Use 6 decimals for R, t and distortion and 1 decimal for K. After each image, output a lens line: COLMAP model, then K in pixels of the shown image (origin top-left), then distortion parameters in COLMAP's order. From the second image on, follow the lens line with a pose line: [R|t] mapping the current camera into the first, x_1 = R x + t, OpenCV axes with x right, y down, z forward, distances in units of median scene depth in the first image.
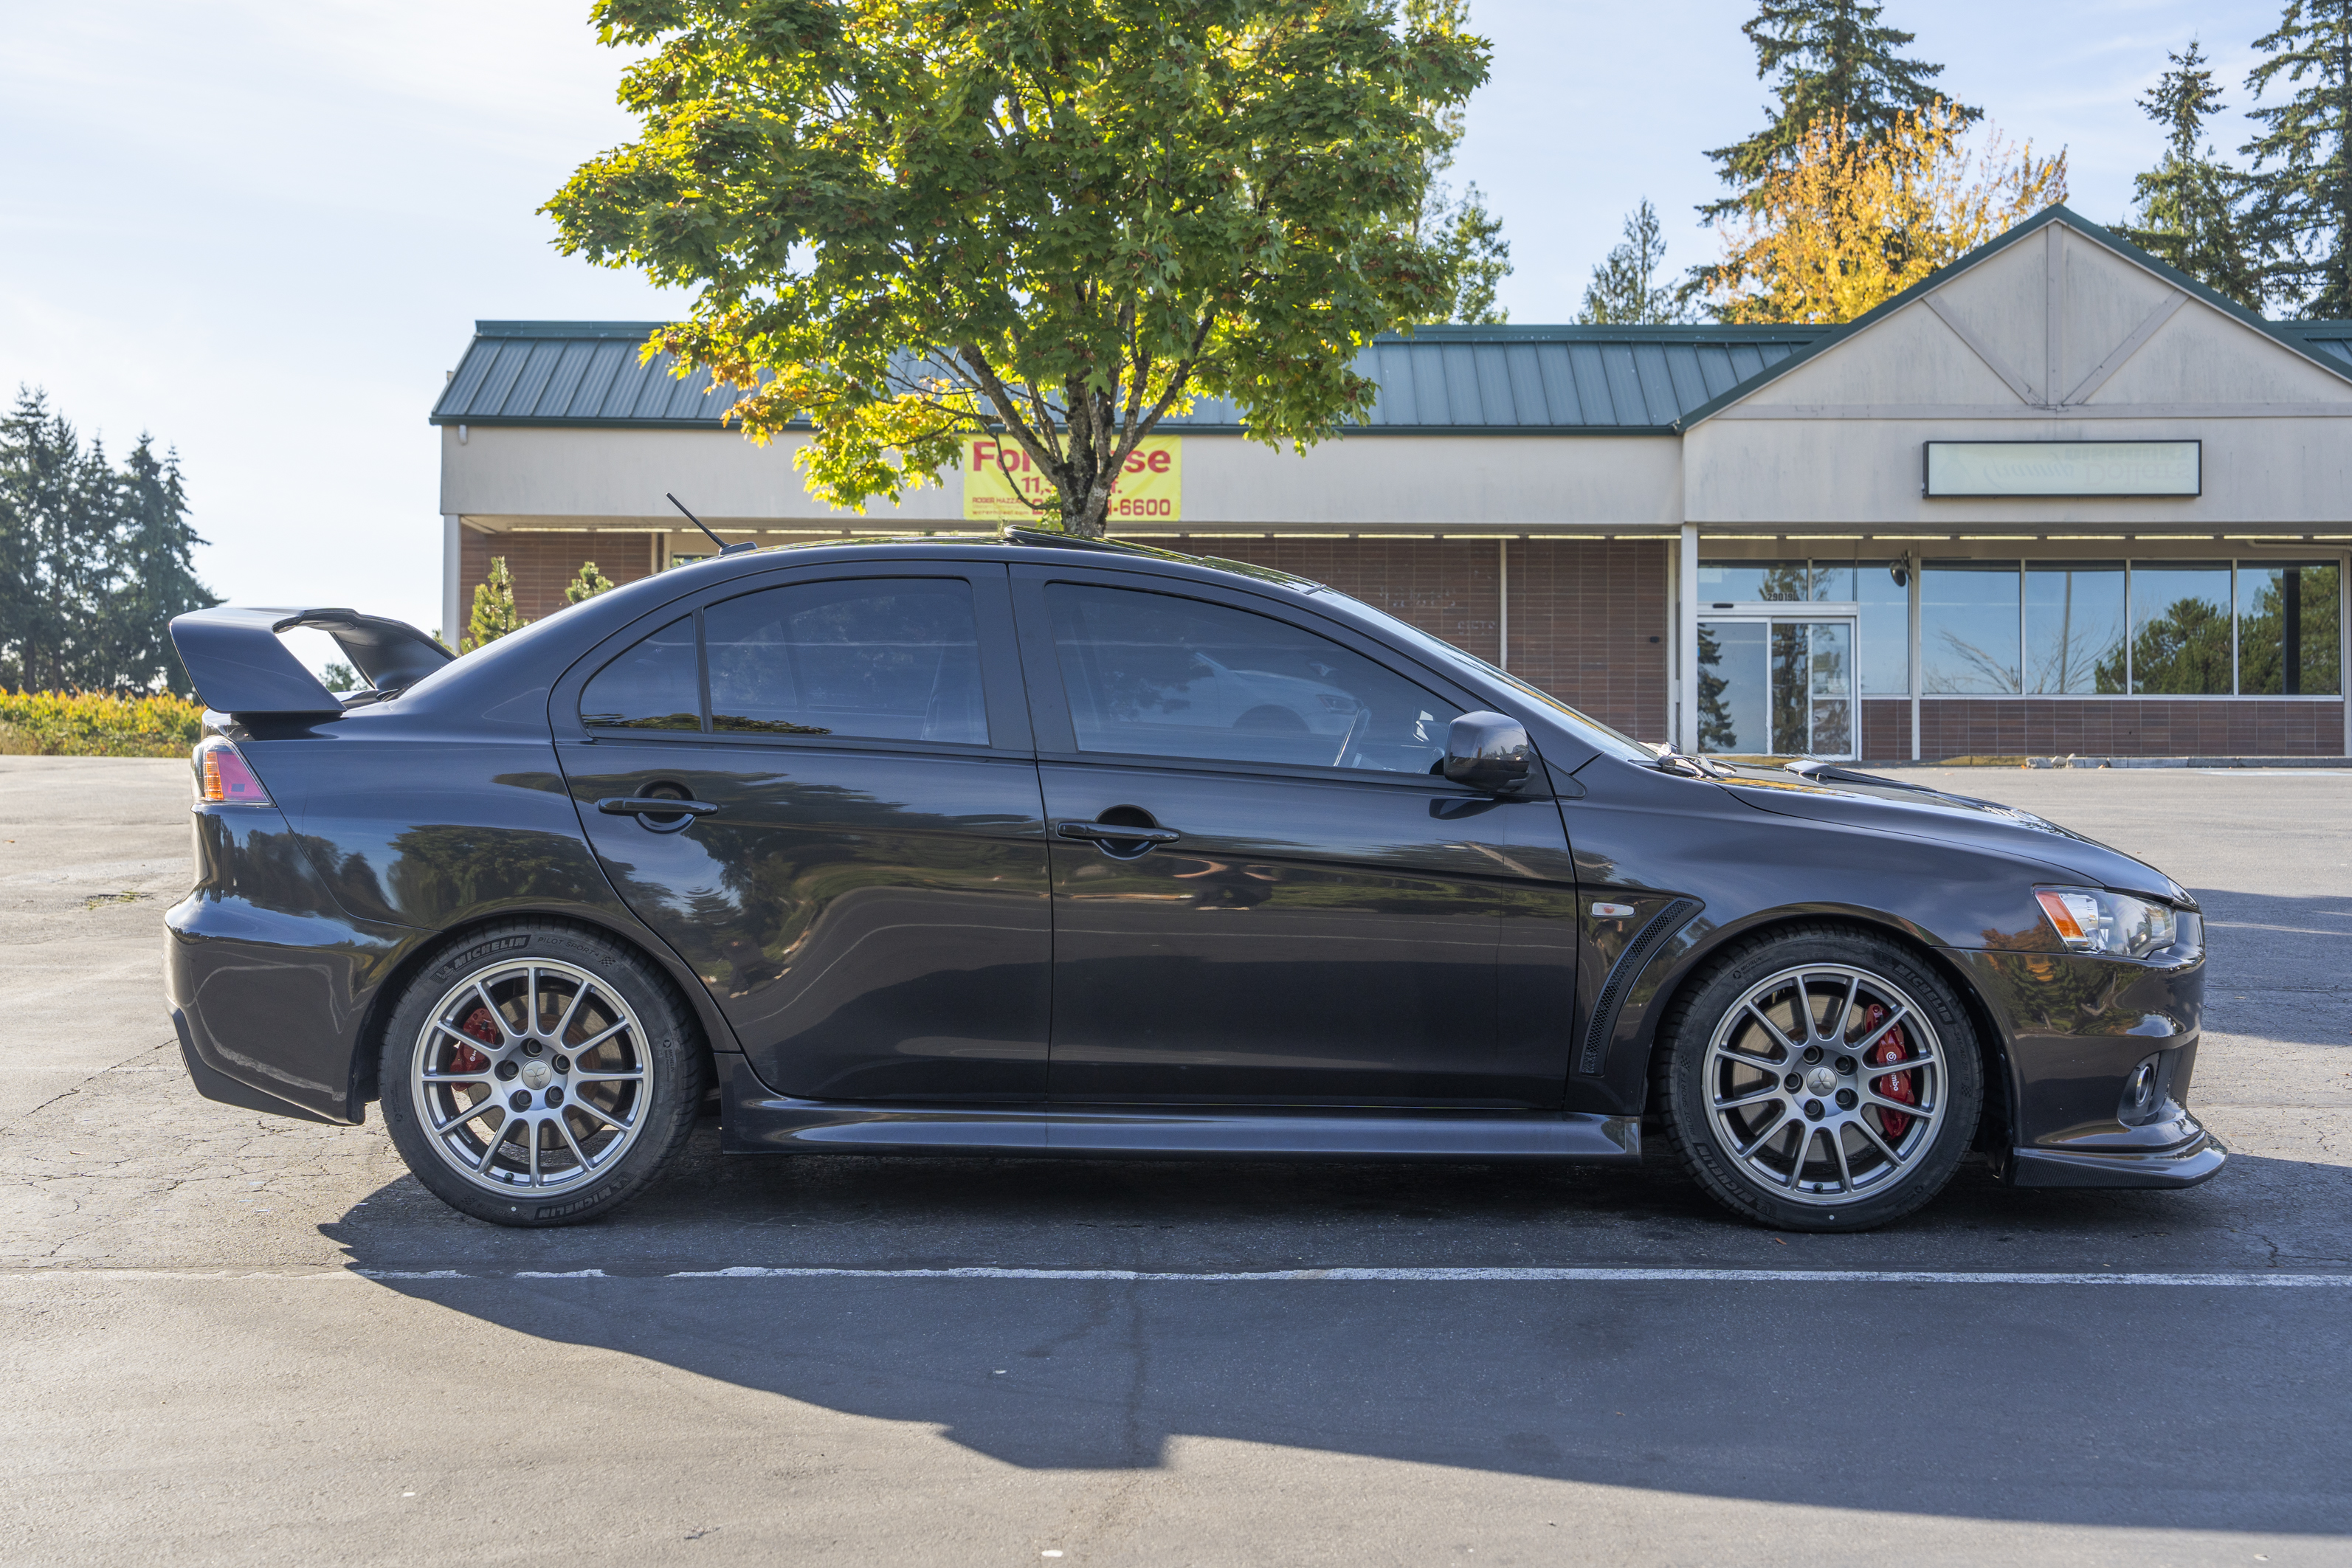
lens RADIAL K [[3384.8, 0, 1176.0], [0, 3384.8, 784.0], [0, 0, 1]] dist [0.106865, 0.049608]
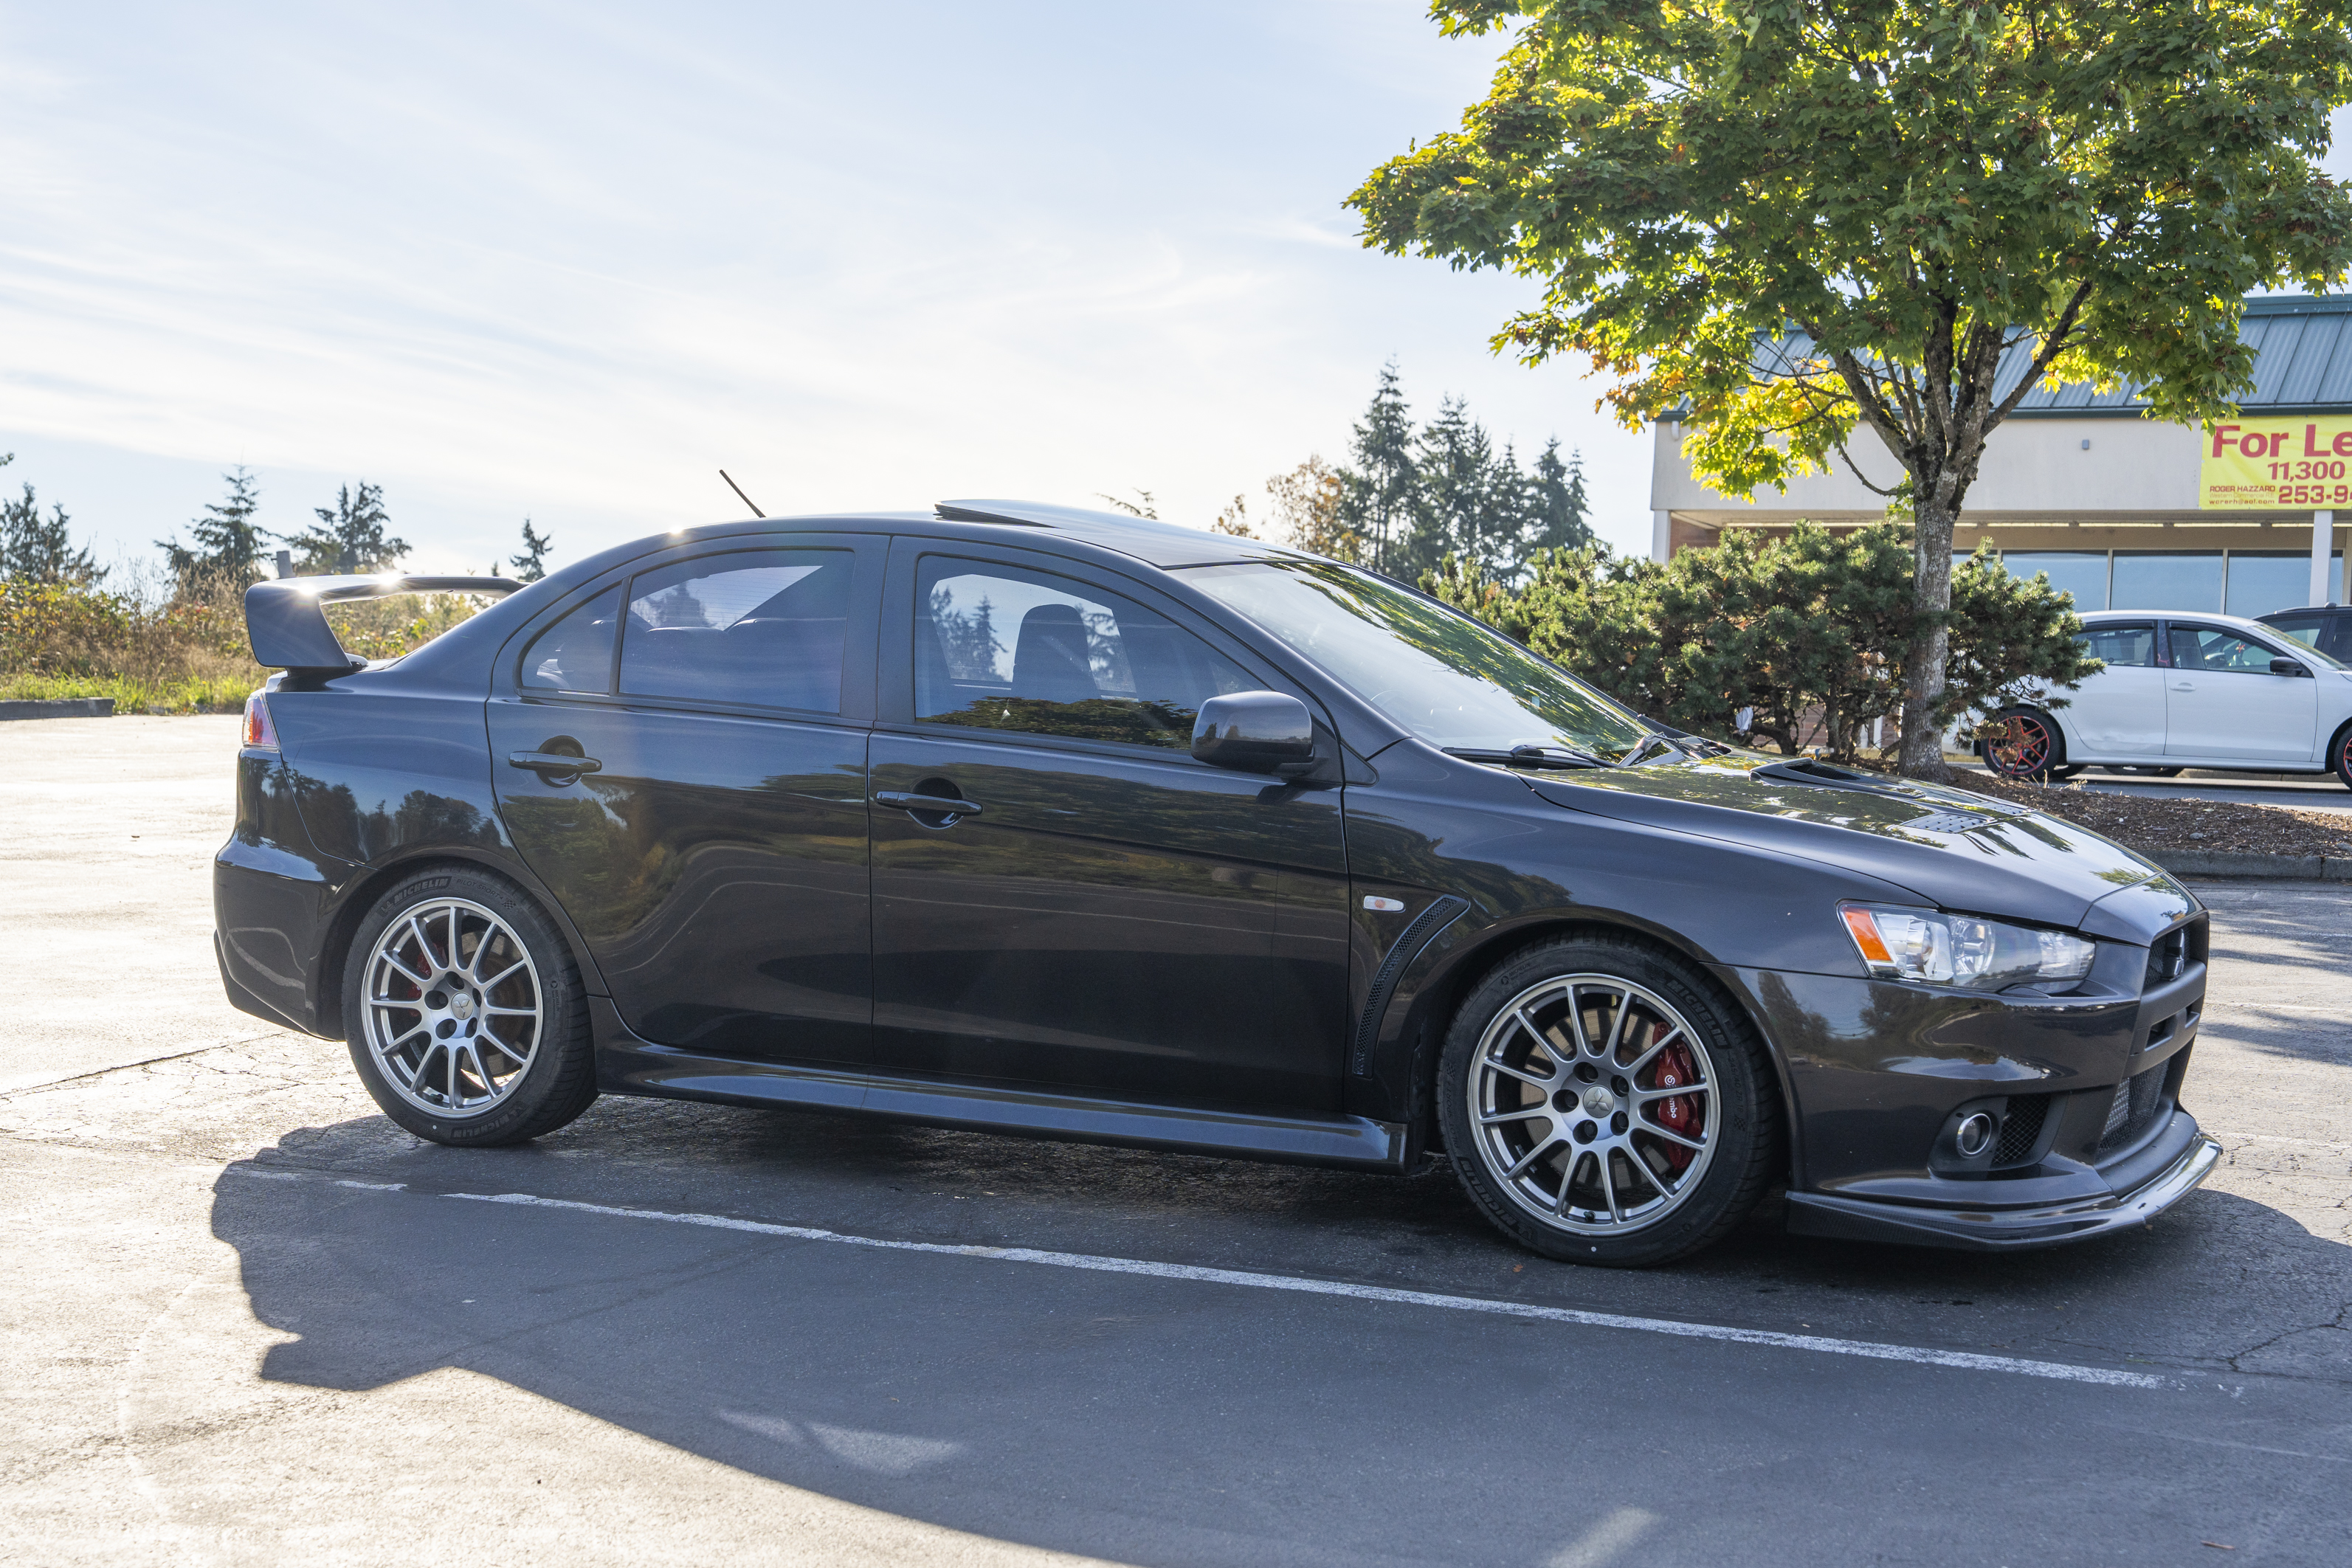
lens RADIAL K [[3349.7, 0, 1021.2], [0, 3349.7, 866.5], [0, 0, 1]] dist [0.128736, 0.107328]
pose [[0.901313, 0.046452, -0.430671, 0.434810], [-0.035489, 0.998810, 0.033460, -0.001130], [0.431712, -0.014874, 0.901889, 0.110954]]
